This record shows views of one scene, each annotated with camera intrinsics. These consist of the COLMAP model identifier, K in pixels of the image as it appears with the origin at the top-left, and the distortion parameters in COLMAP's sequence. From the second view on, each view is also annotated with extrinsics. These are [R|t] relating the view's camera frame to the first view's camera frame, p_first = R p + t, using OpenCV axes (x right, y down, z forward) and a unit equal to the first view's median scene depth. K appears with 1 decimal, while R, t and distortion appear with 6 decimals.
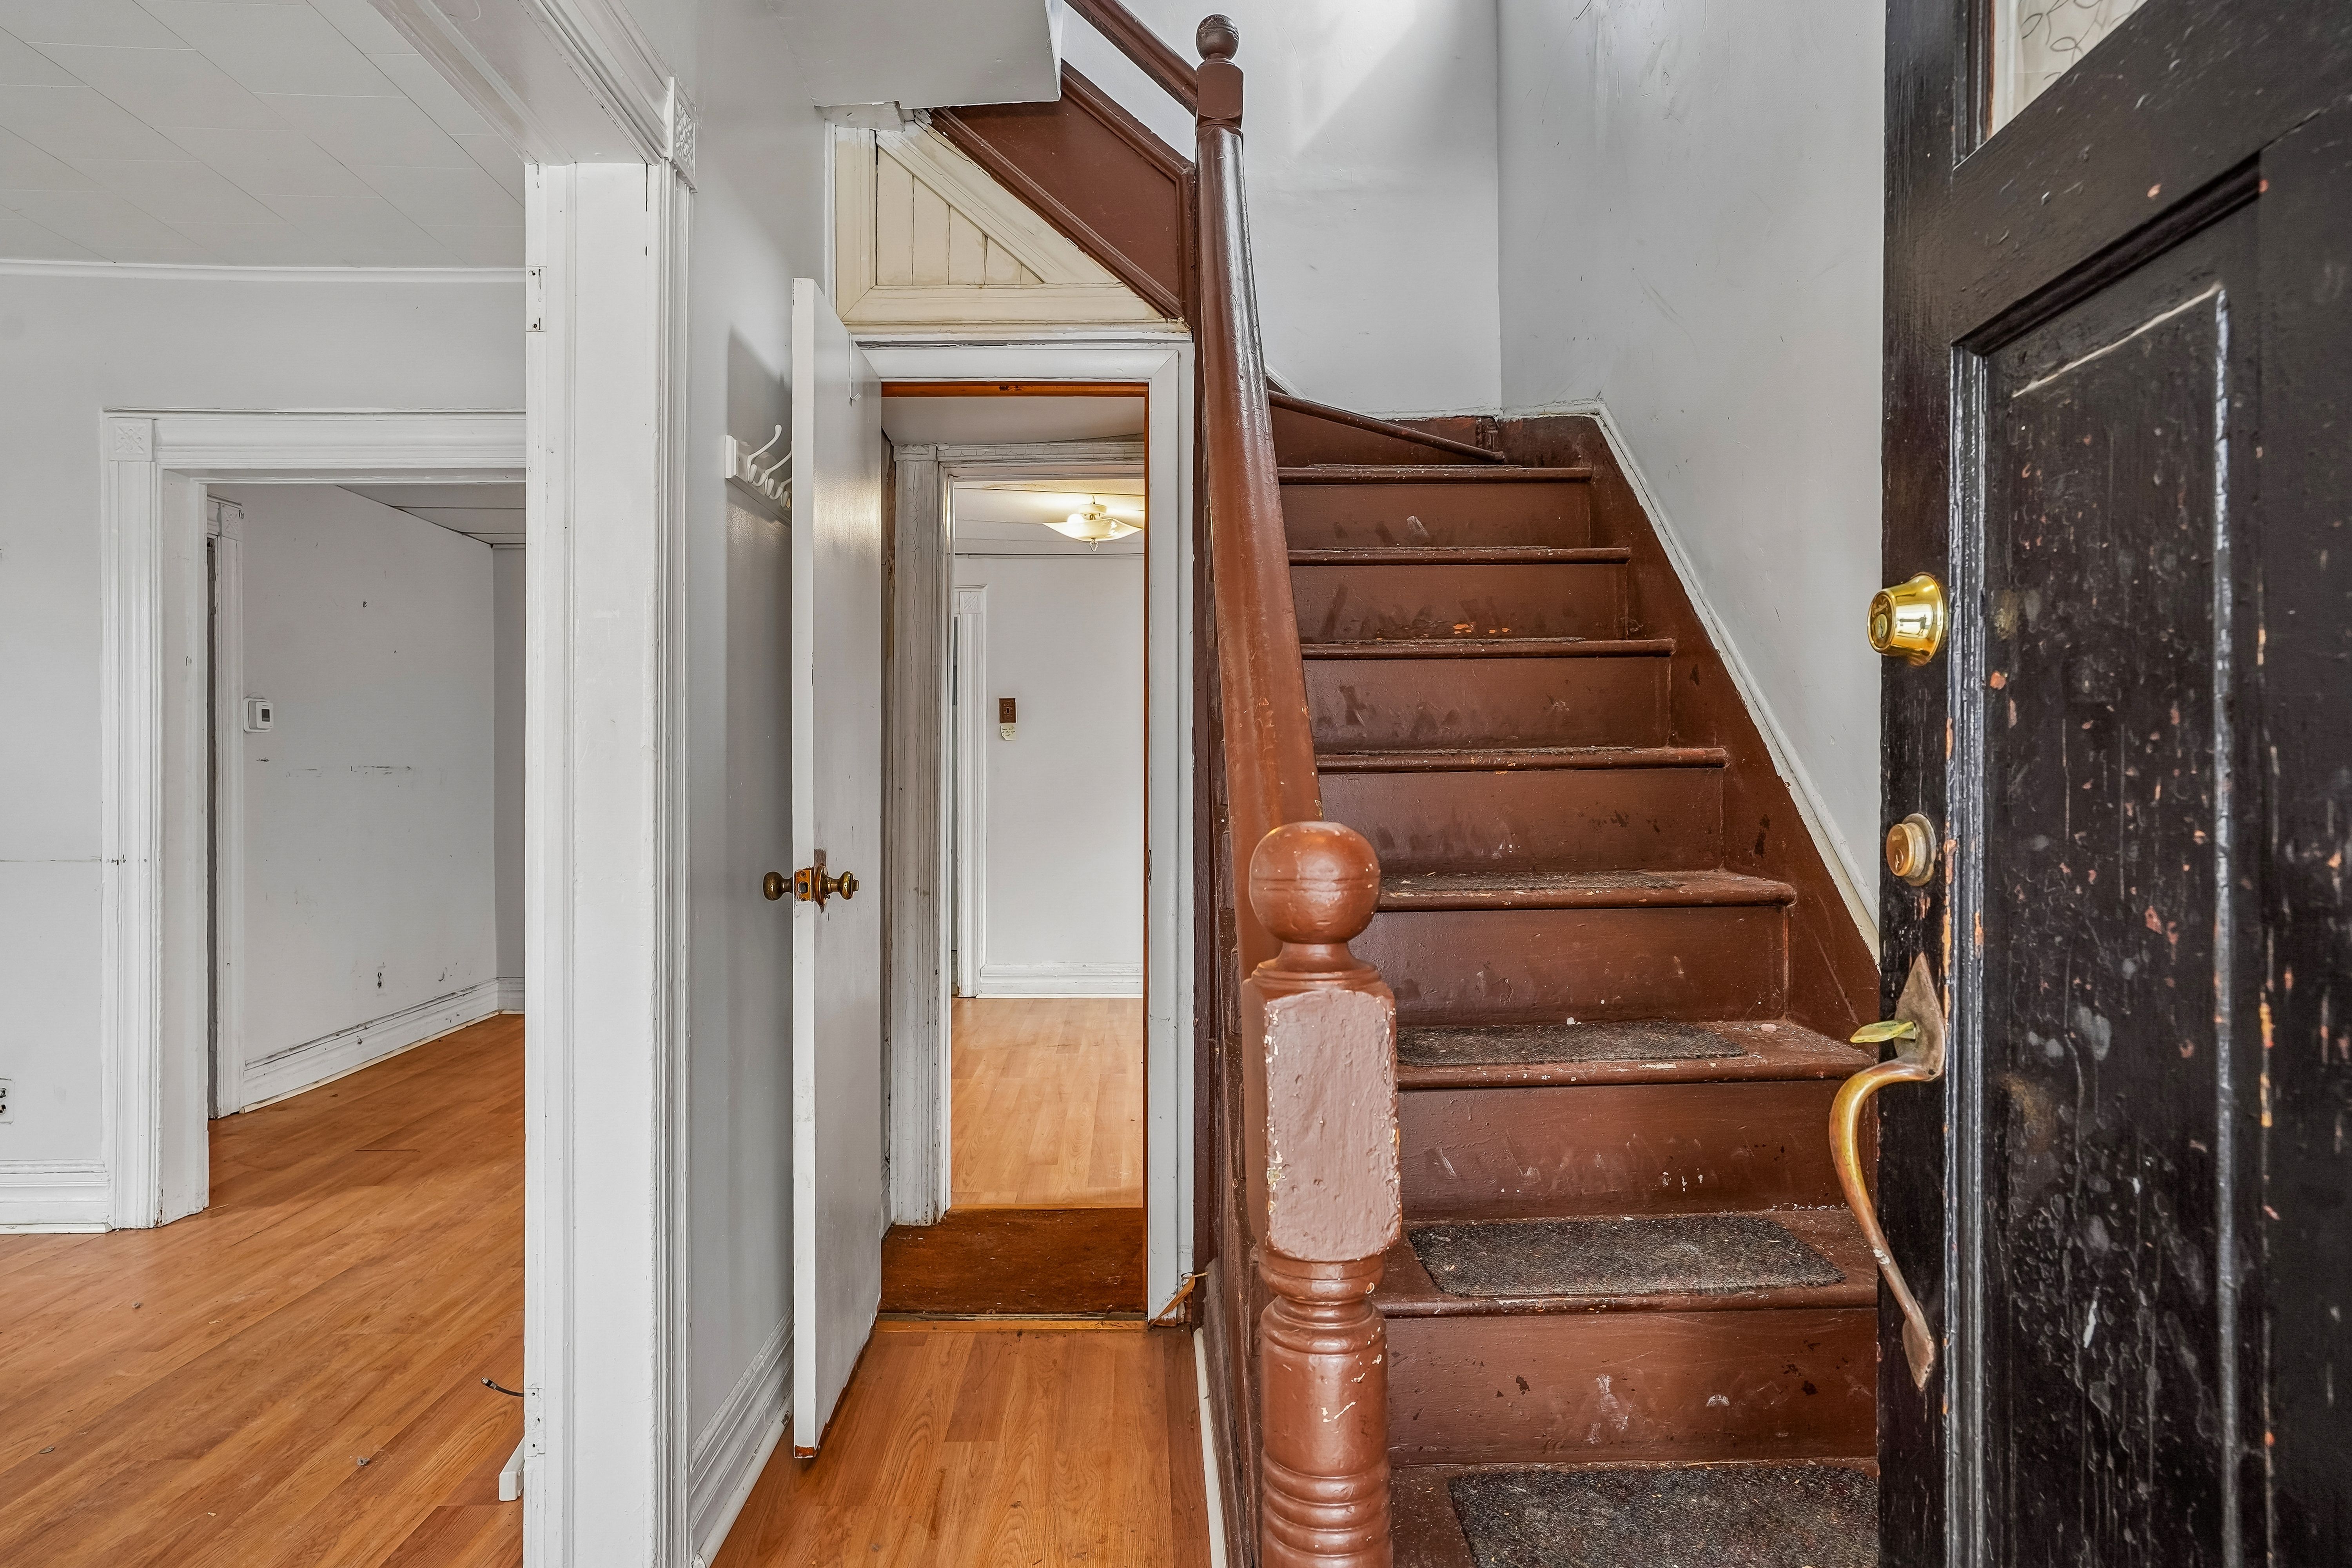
lens RADIAL K [[1363.2, 0, 1181.1], [0, 1363.2, 786.4], [0, 0, 1]] dist [0.003998, 0.000744]
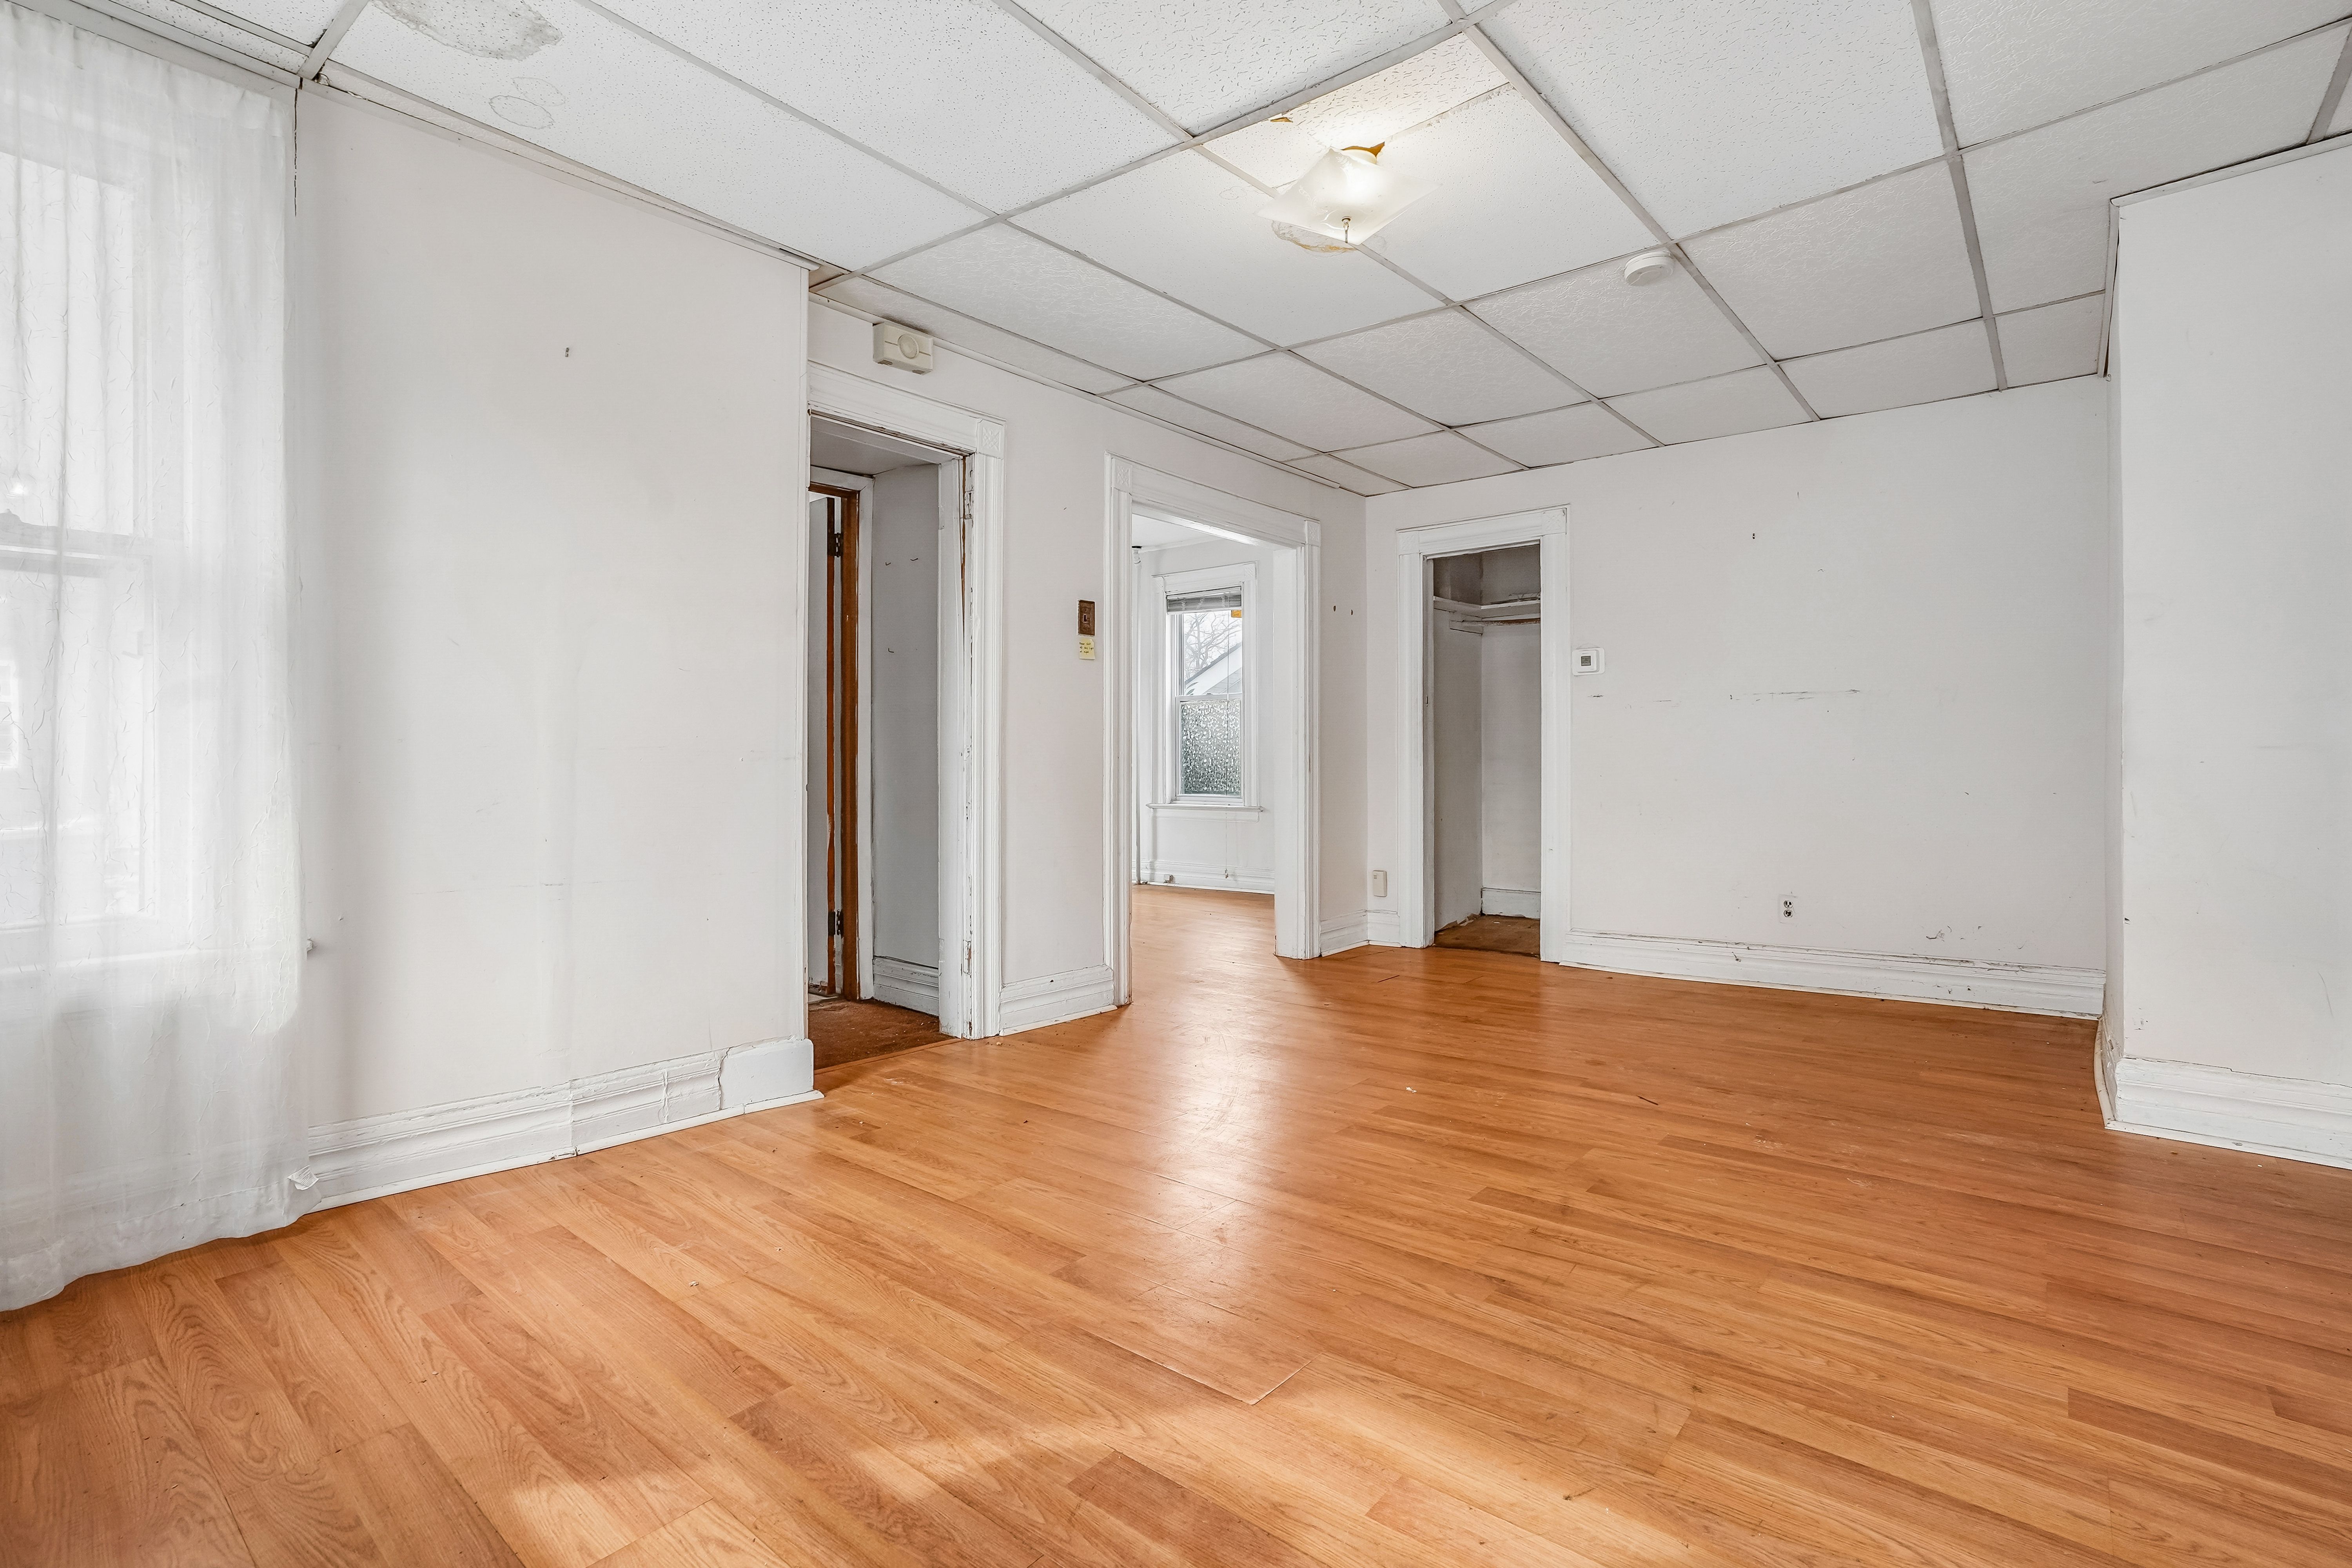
lens RADIAL K [[1100.1, 0, 1174.3], [0, 1100.1, 758.6], [0, 0, 1]] dist [-0.044759, 0.014867]
pose [[-0.664918, -0.004204, -0.746905, 0.292302], [-0.001184, 0.999989, -0.004574, 0.037313], [0.746915, -0.002157, -0.664916, 1.183909]]
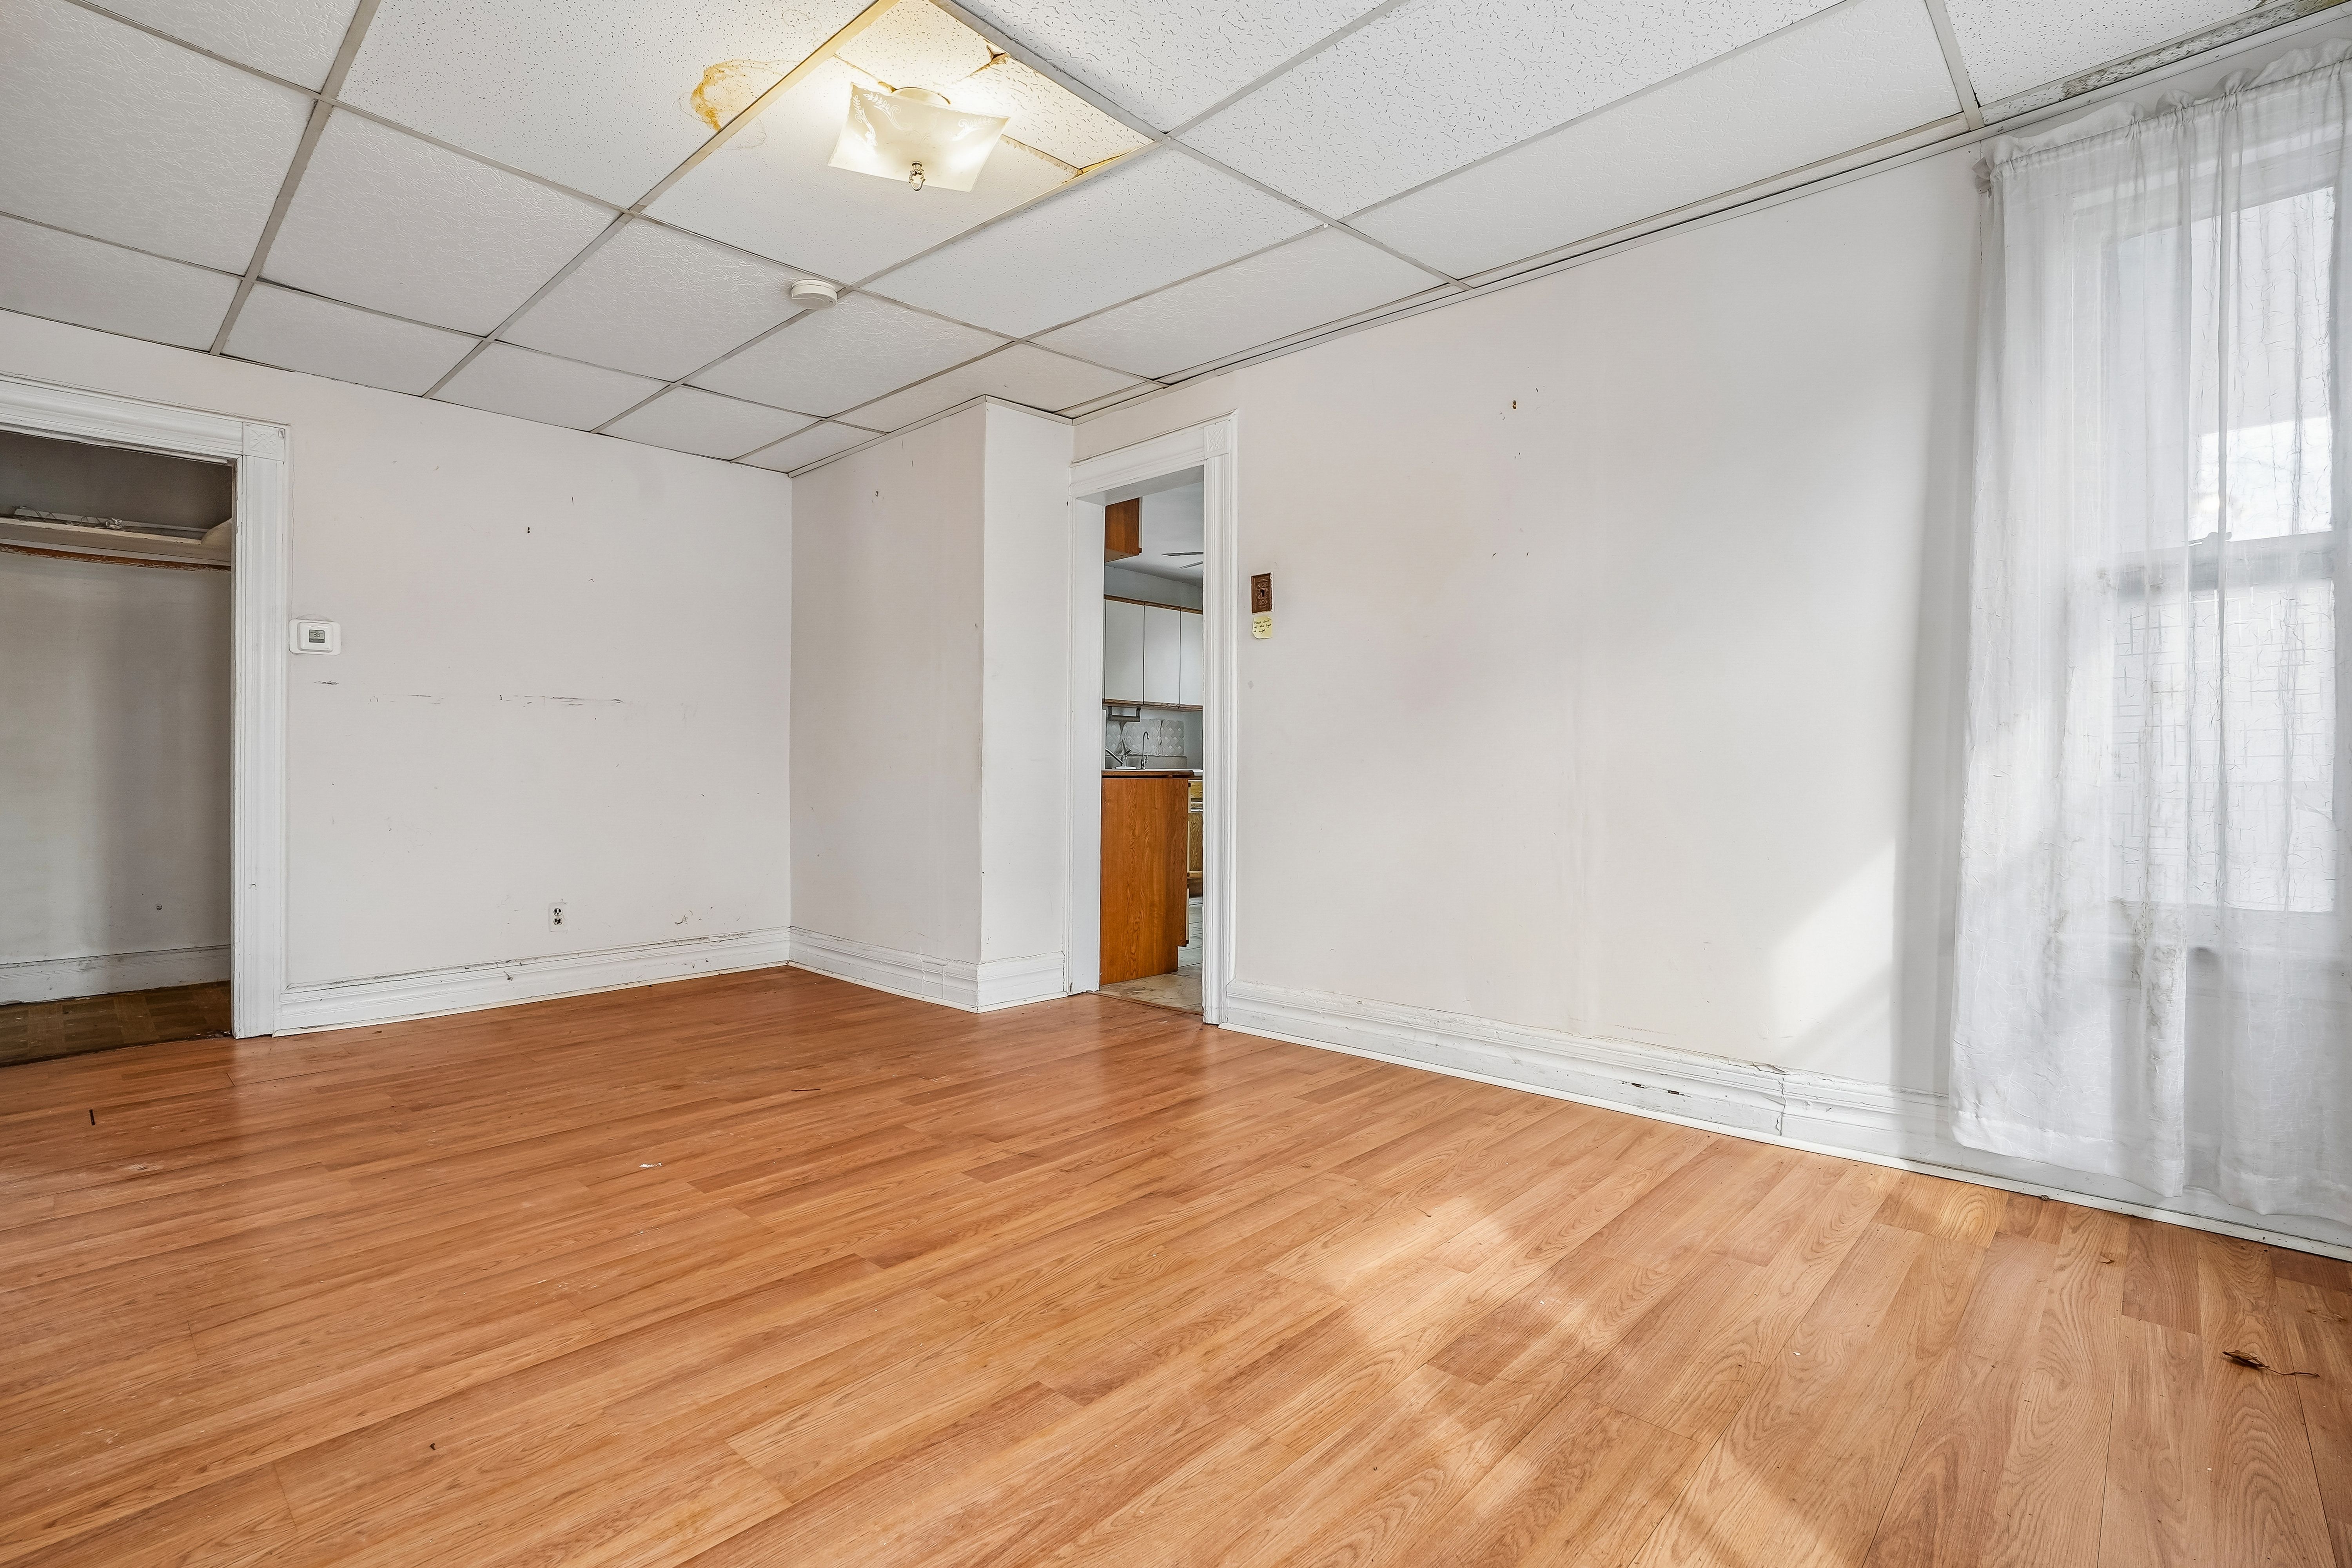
lens RADIAL K [[1100.1, 0, 1172.0], [0, 1100.1, 787.0], [0, 0, 1]] dist [-0.044759, 0.014867]
pose [[0.709218, 0.009375, -0.704926, 0.268214], [-0.003277, 0.999945, 0.010002, 0.039898], [0.704981, -0.004784, 0.709210, 0.755885]]
